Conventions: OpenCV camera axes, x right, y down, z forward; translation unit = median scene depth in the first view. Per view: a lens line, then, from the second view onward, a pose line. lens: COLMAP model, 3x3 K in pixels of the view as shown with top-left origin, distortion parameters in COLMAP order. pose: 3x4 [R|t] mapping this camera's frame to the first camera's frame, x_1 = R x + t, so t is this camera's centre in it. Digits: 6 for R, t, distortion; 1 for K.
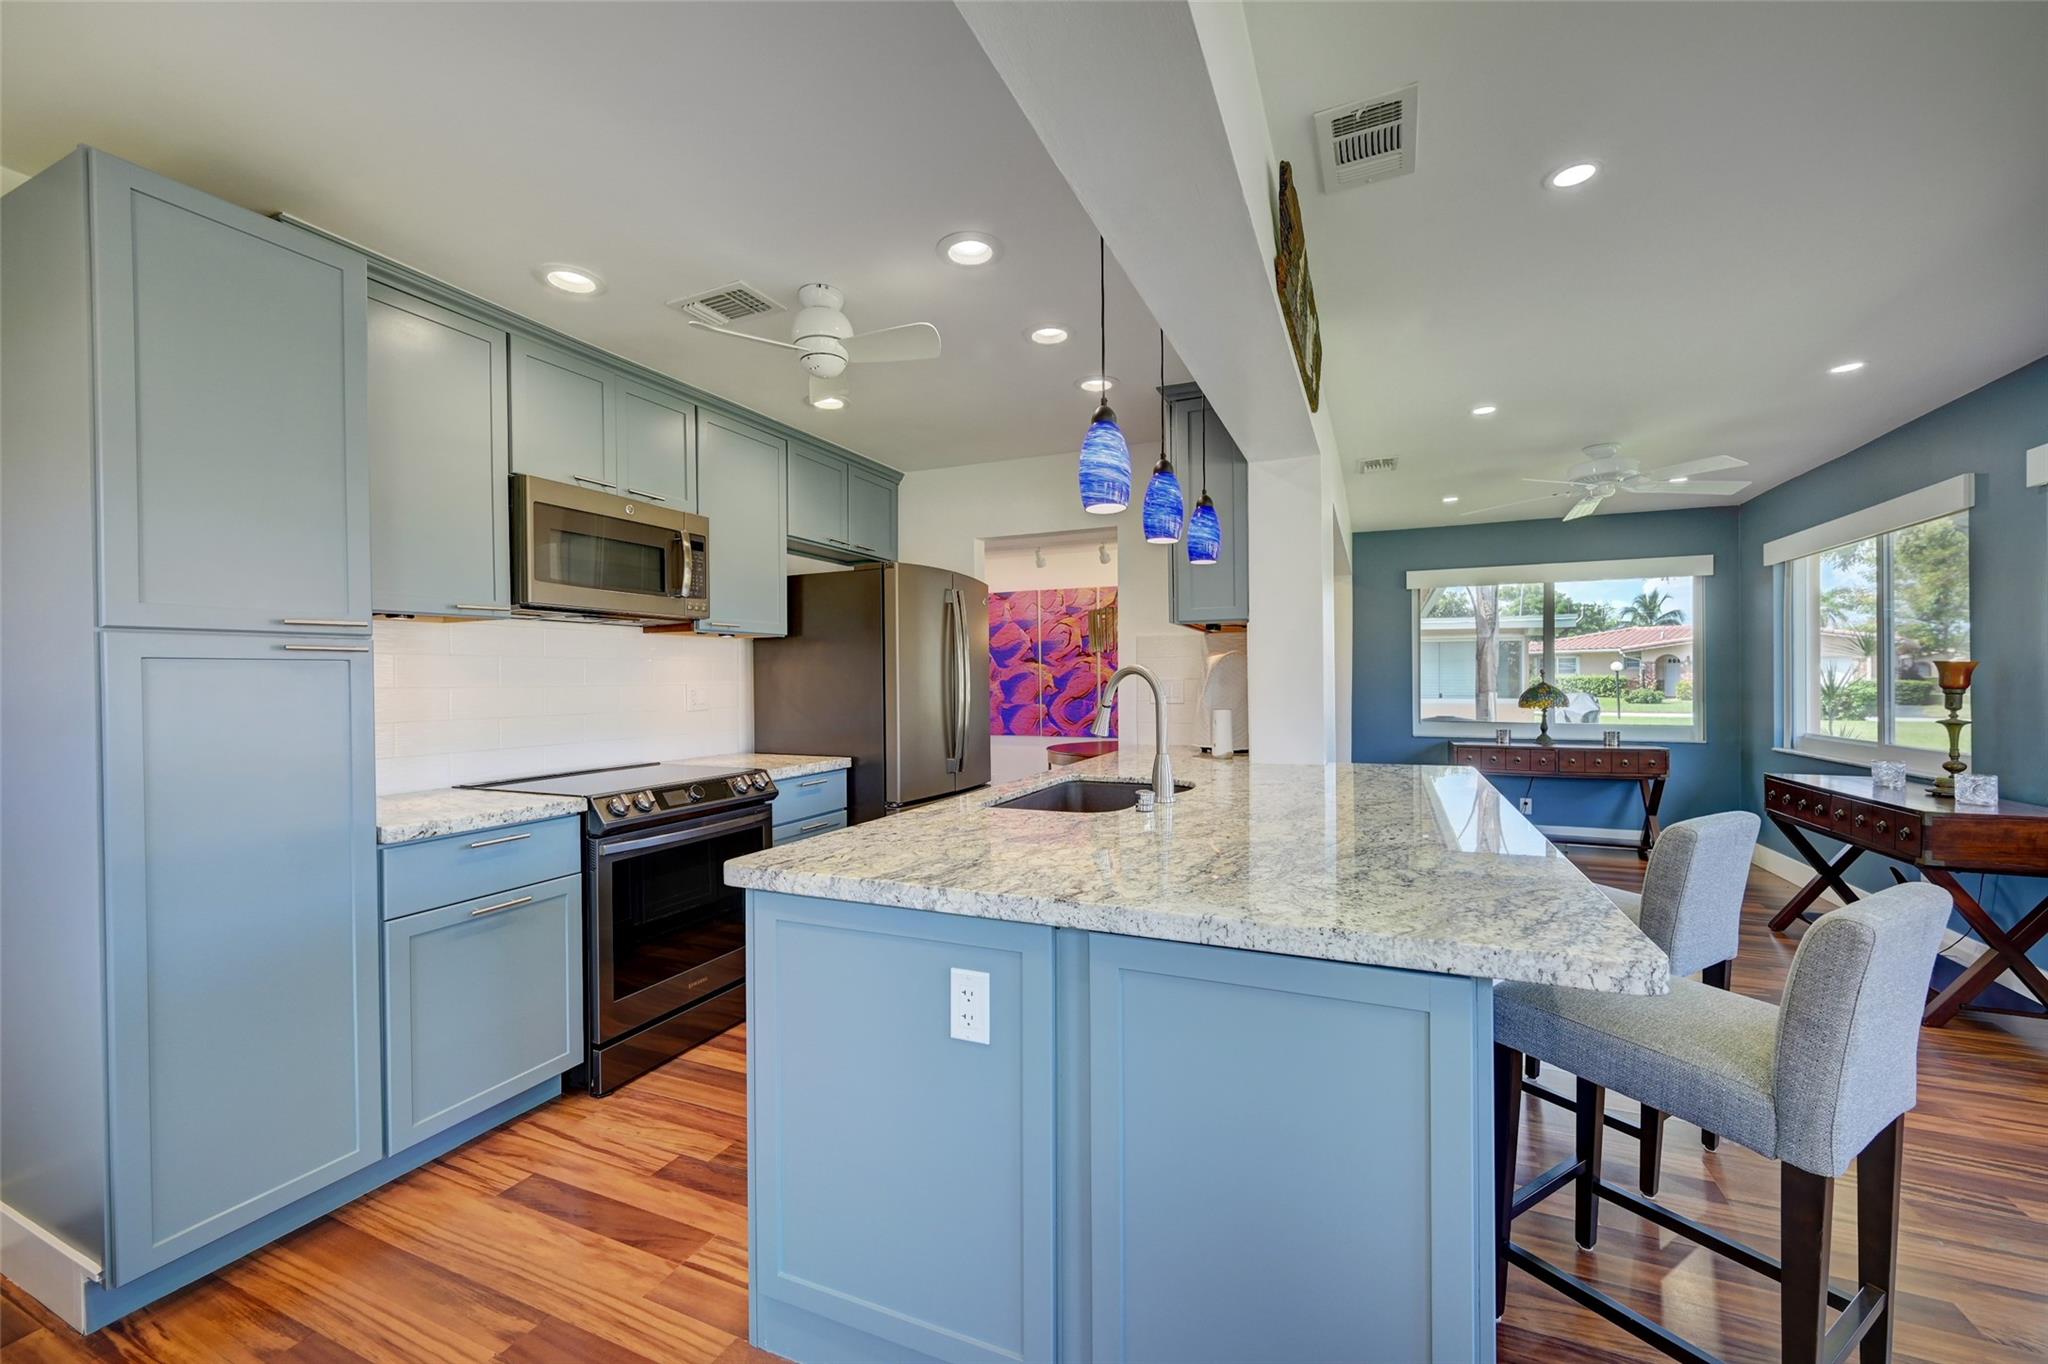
lens RADIAL K [[813.8, 0, 1024.0], [0, 813.8, 682.0], [0, 0, 1]] dist [0.000490, -0.000041]
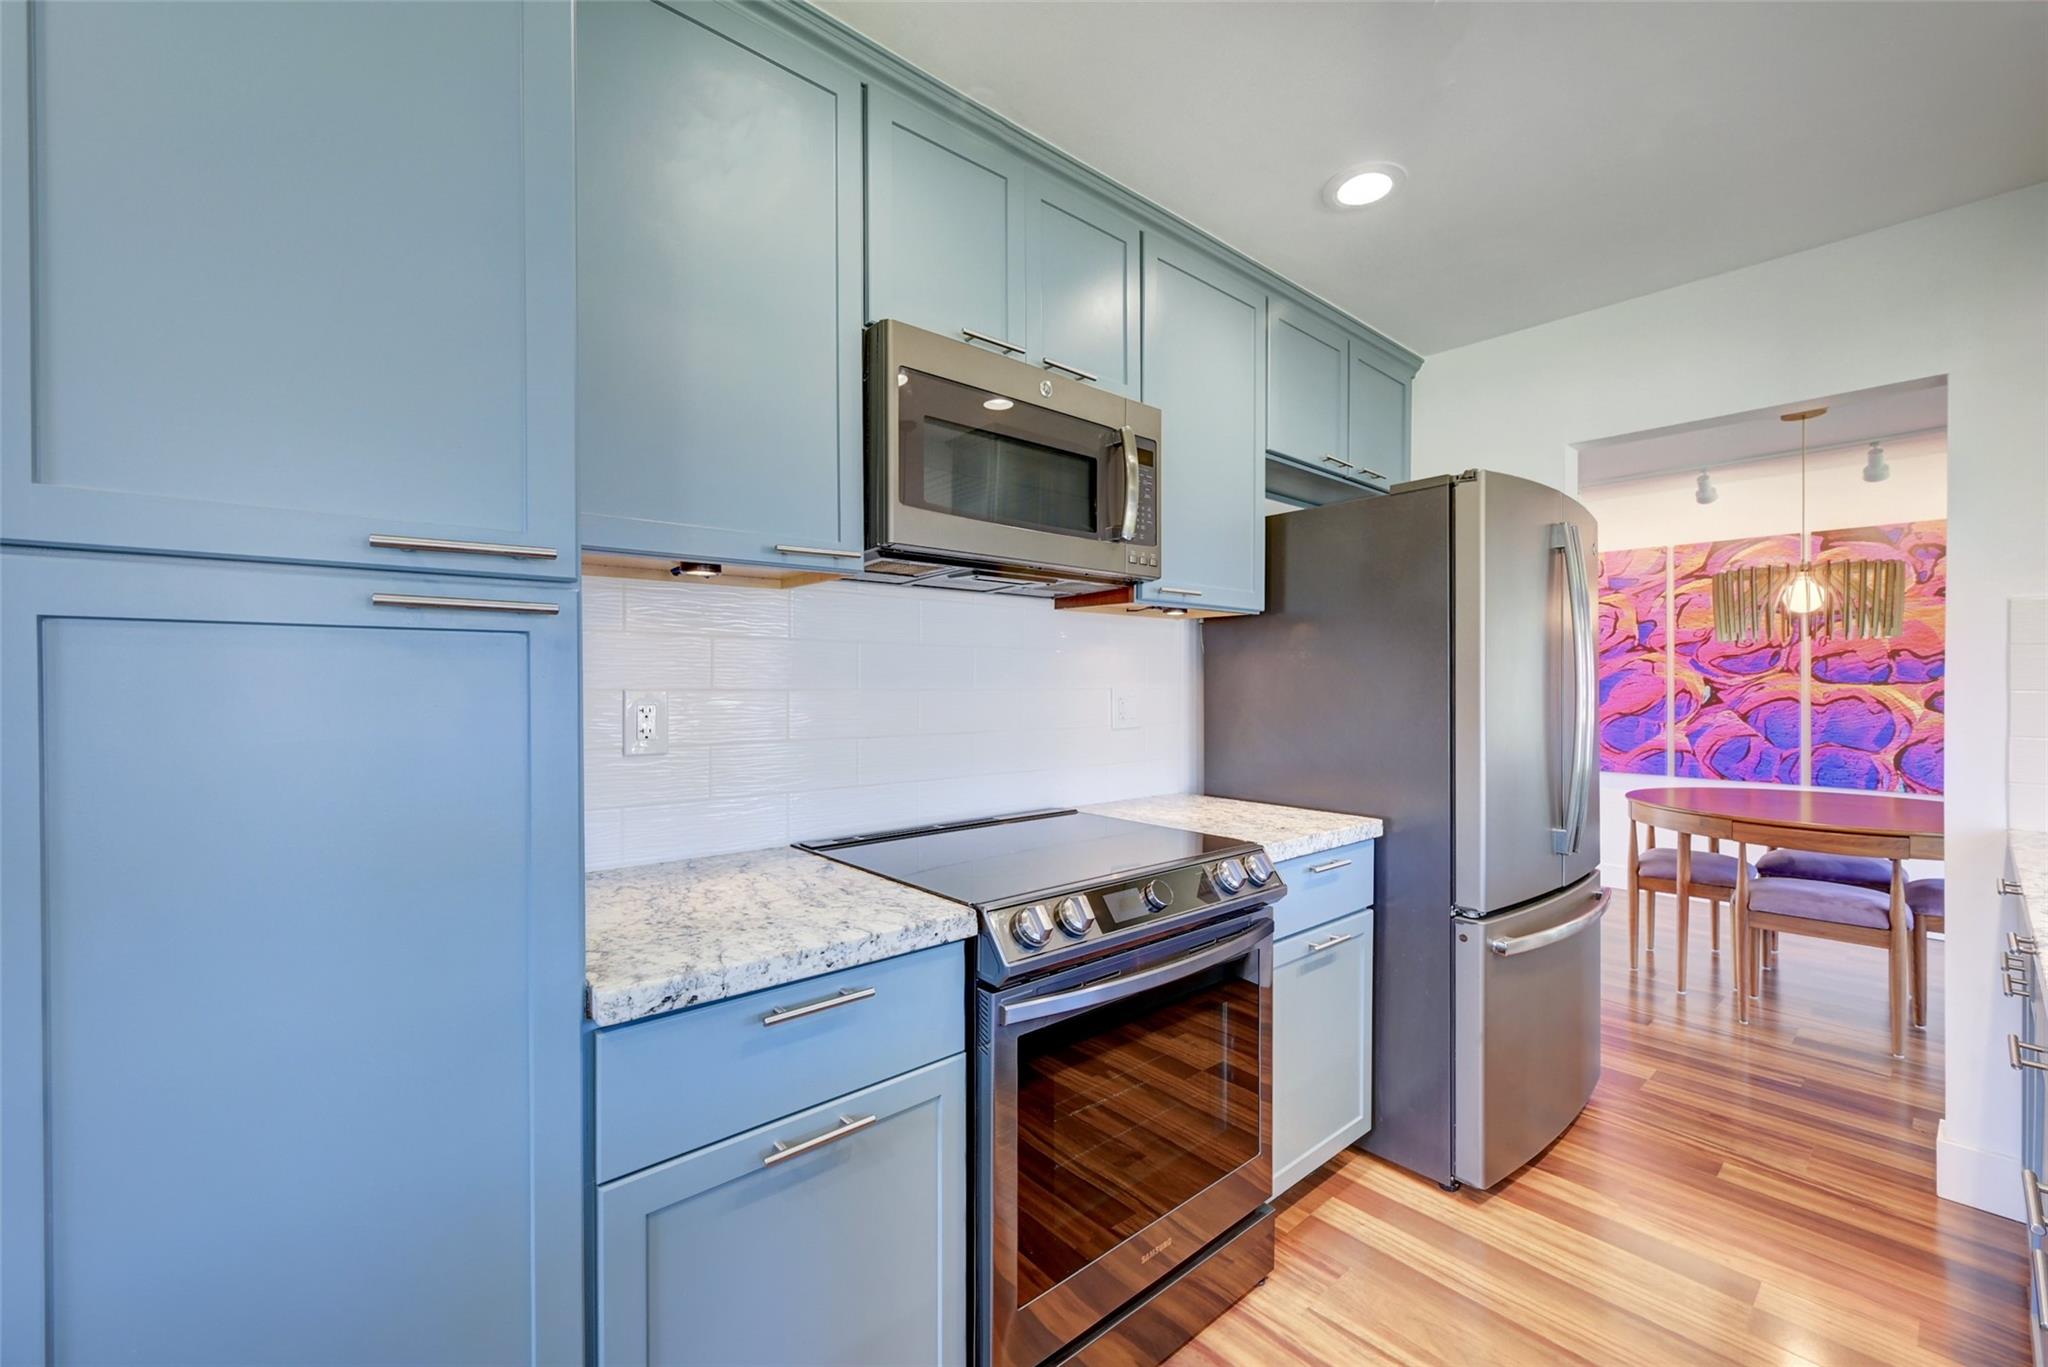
lens RADIAL K [[813.8, 0, 1024.0], [0, 813.8, 683.5], [0, 0, 1]] dist [0.000490, -0.000041]
pose [[0.906518, 0.008618, -0.422079, -0.273322], [-0.010166, 0.999947, -0.001417, 0.000309], [0.422044, 0.005575, 0.906558, 0.507131]]
